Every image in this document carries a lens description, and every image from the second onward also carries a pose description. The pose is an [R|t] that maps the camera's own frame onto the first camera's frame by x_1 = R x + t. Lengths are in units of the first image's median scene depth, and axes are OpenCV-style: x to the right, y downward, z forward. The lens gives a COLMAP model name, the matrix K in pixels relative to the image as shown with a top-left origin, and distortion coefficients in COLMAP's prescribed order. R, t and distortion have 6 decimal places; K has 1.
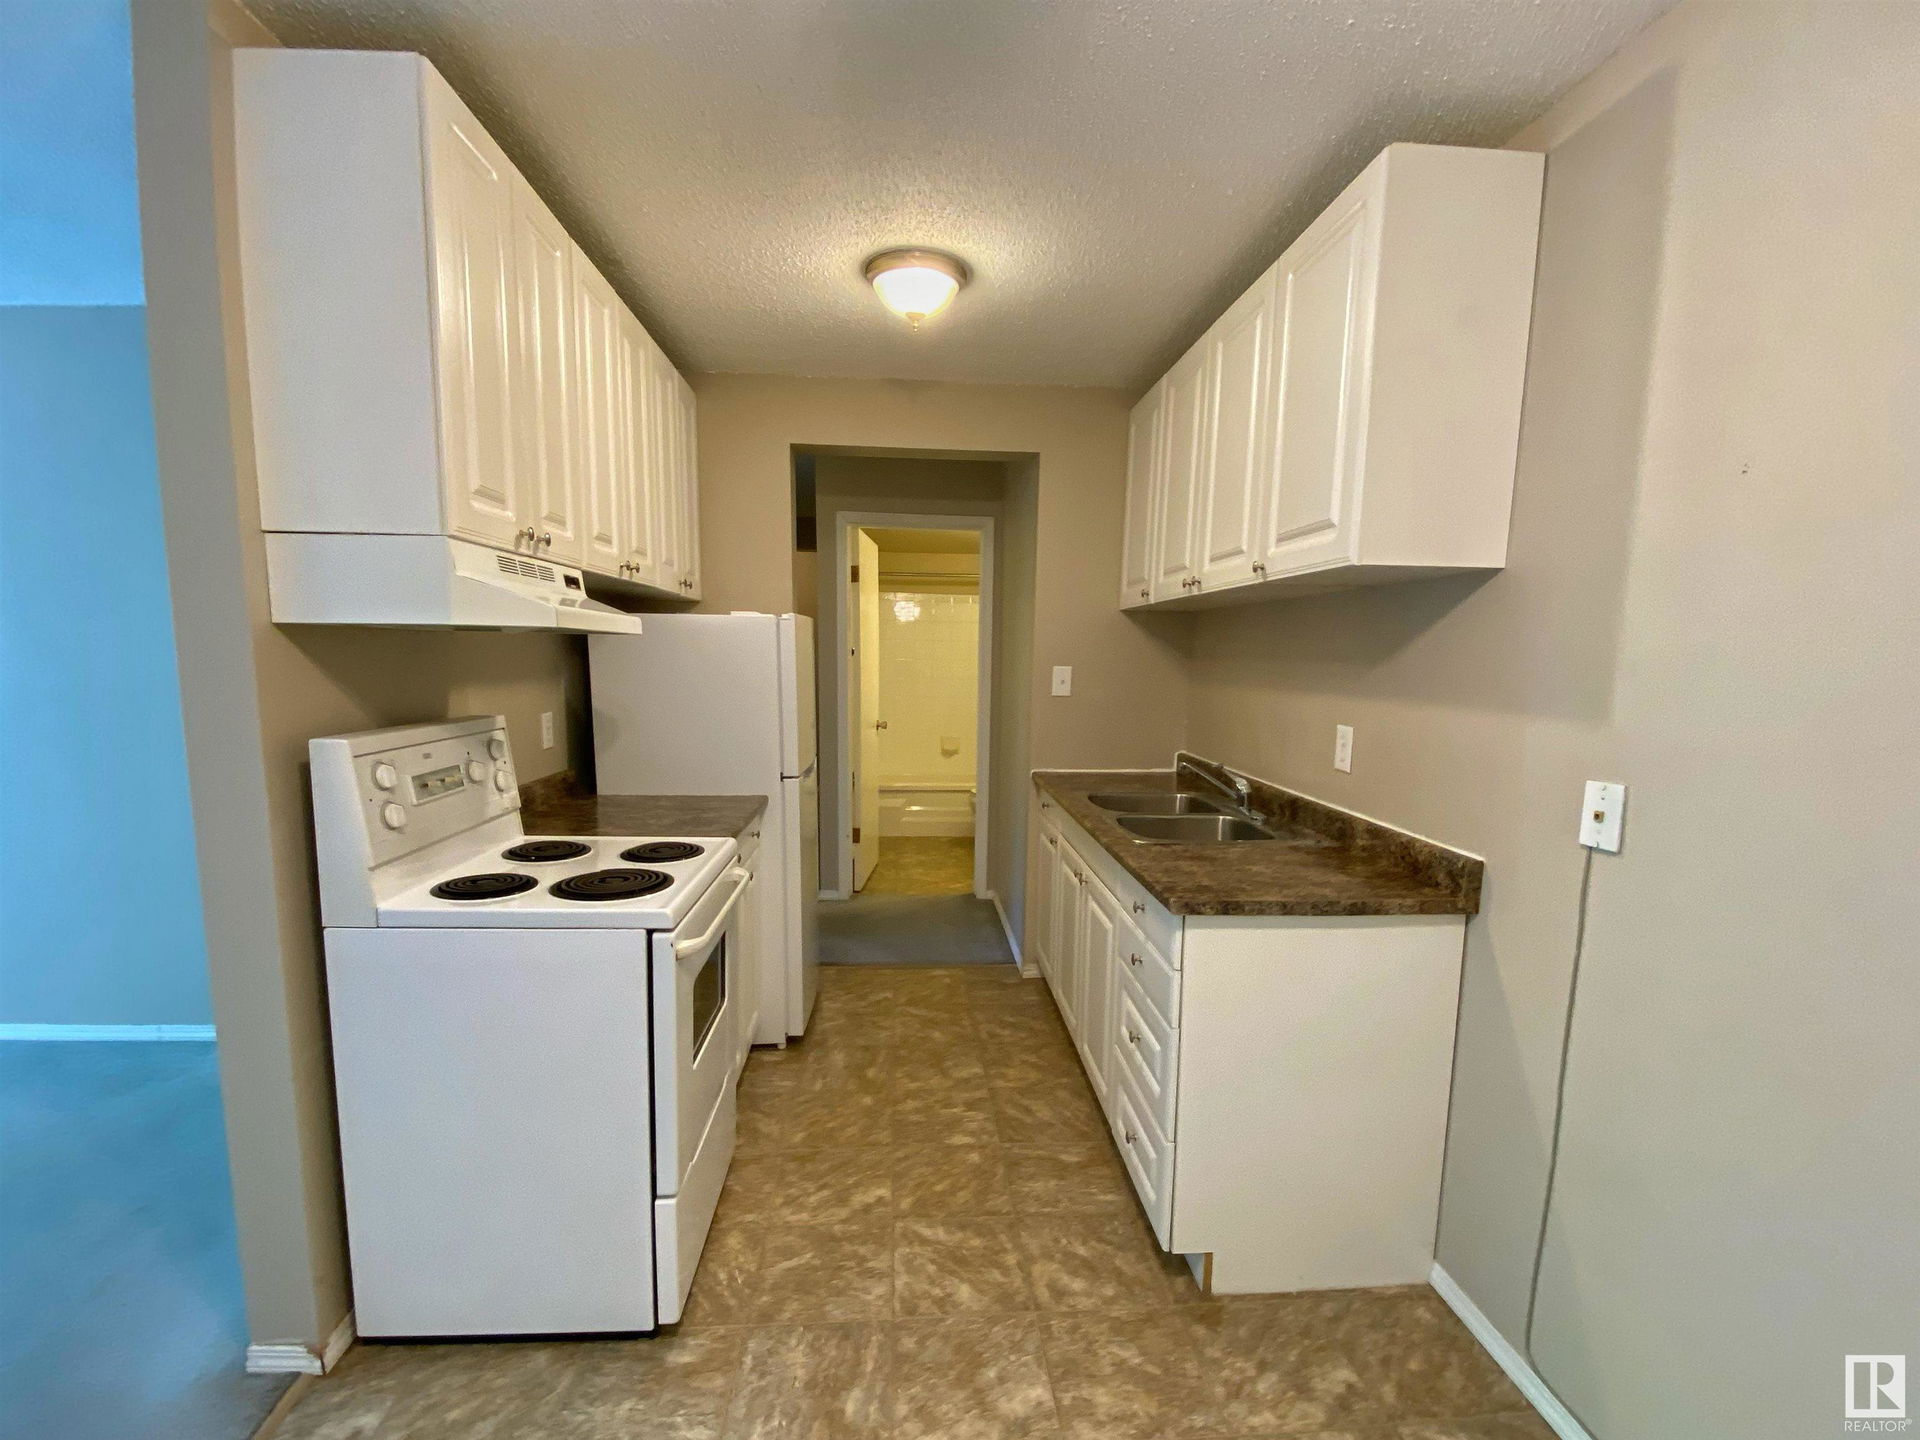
lens RADIAL K [[845.4, 0, 959.6], [0, 845.4, 748.1], [0, 0, 1]] dist [0.000159, -0.007498]
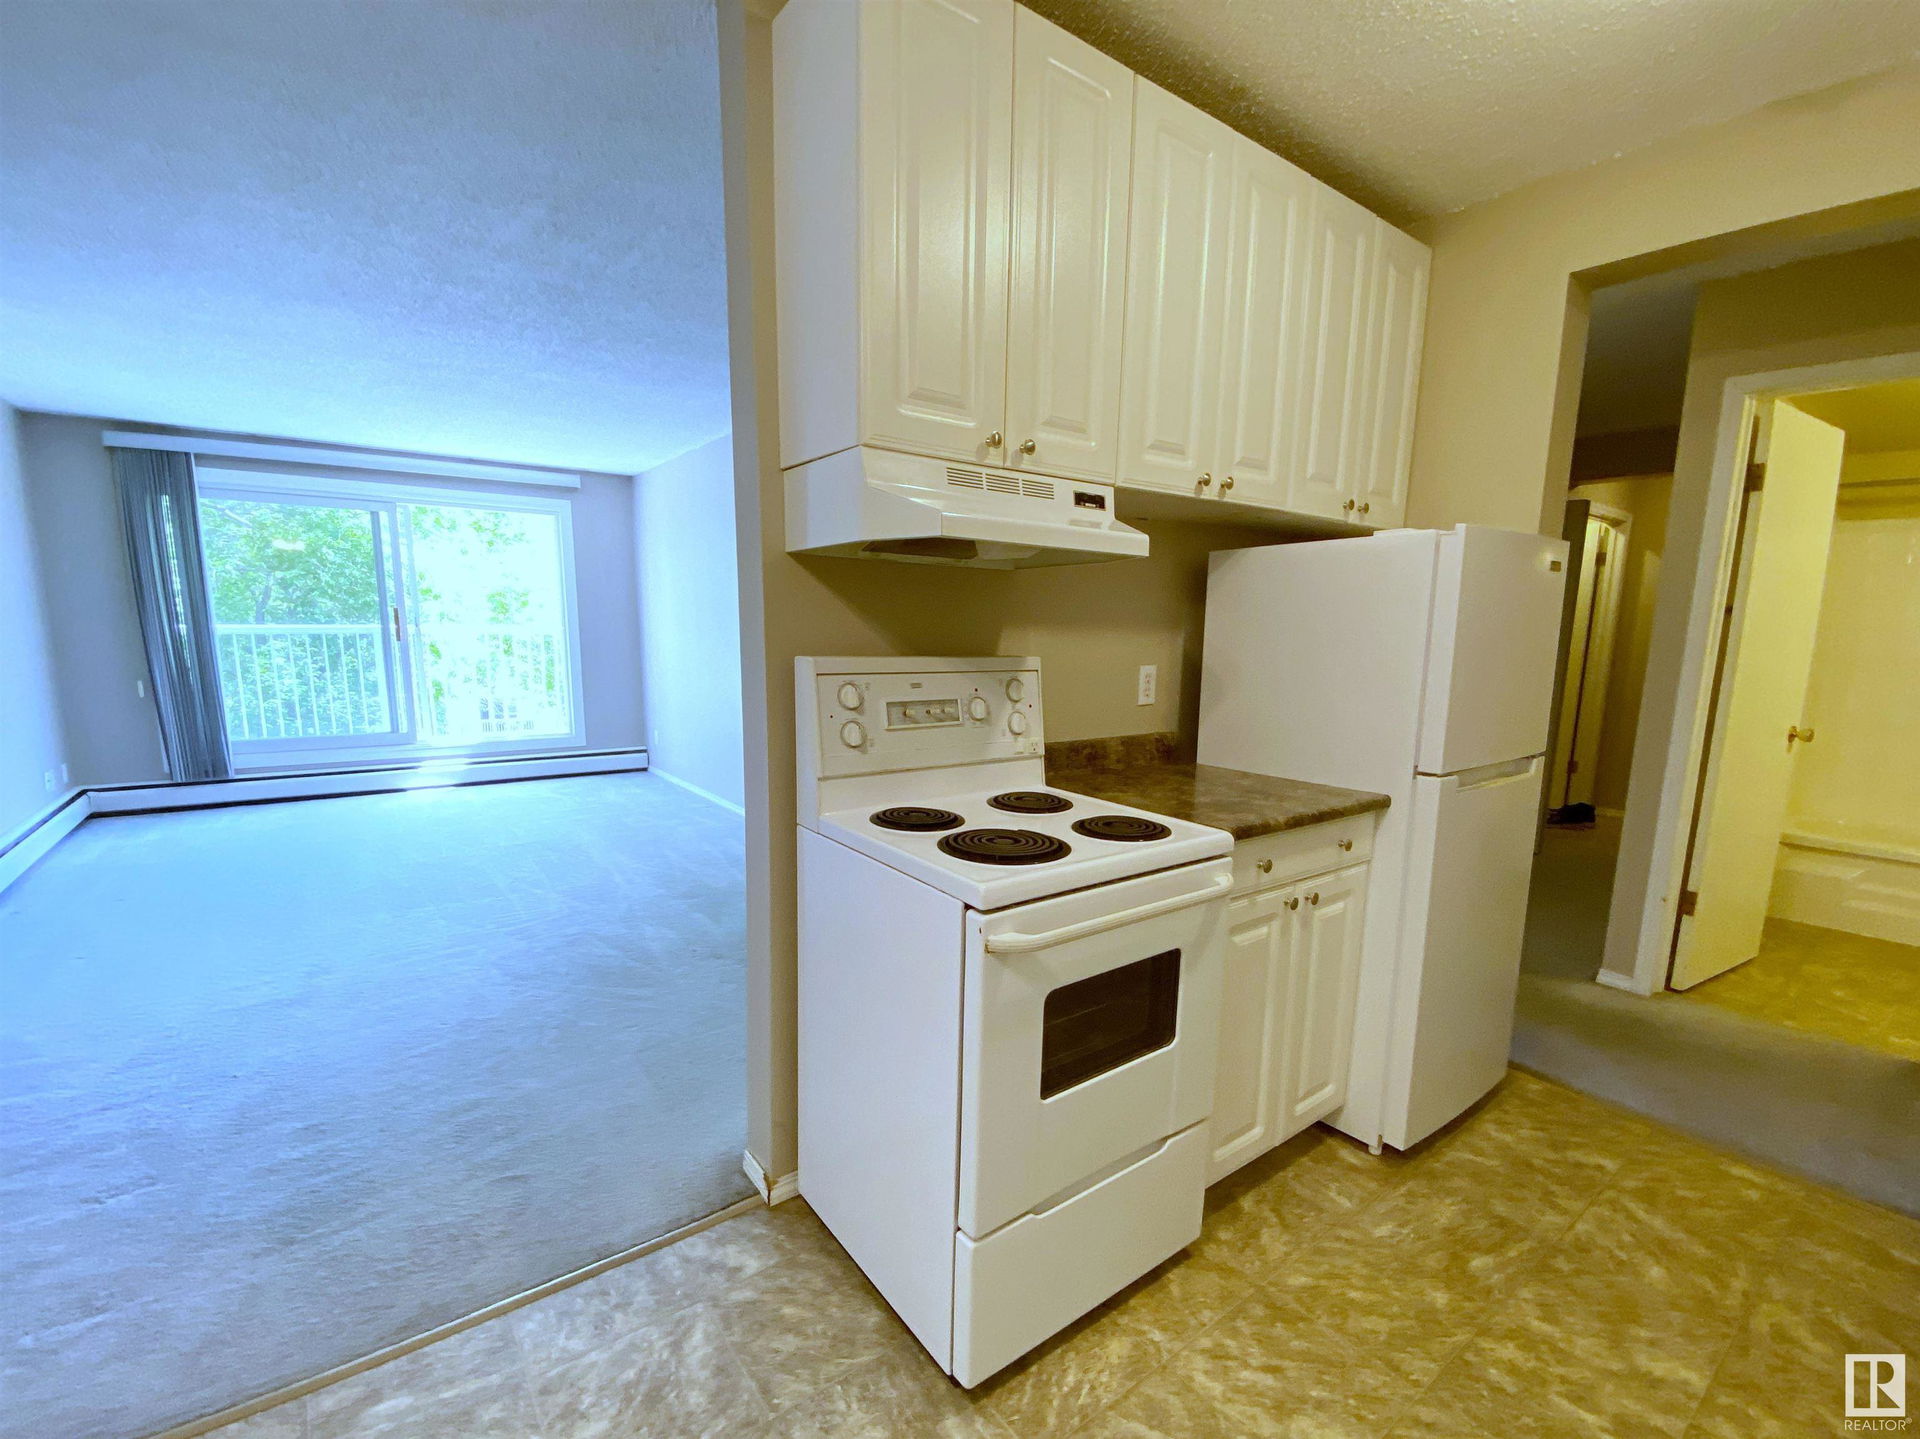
lens RADIAL K [[845.4, 0, 946.6], [0, 845.4, 763.8], [0, 0, 1]] dist [0.000159, -0.007498]
pose [[0.528396, 0.126800, -0.839476, 0.206222], [-0.103673, 0.991021, 0.084435, 0.010672], [0.842644, 0.042416, 0.536798, 0.405173]]
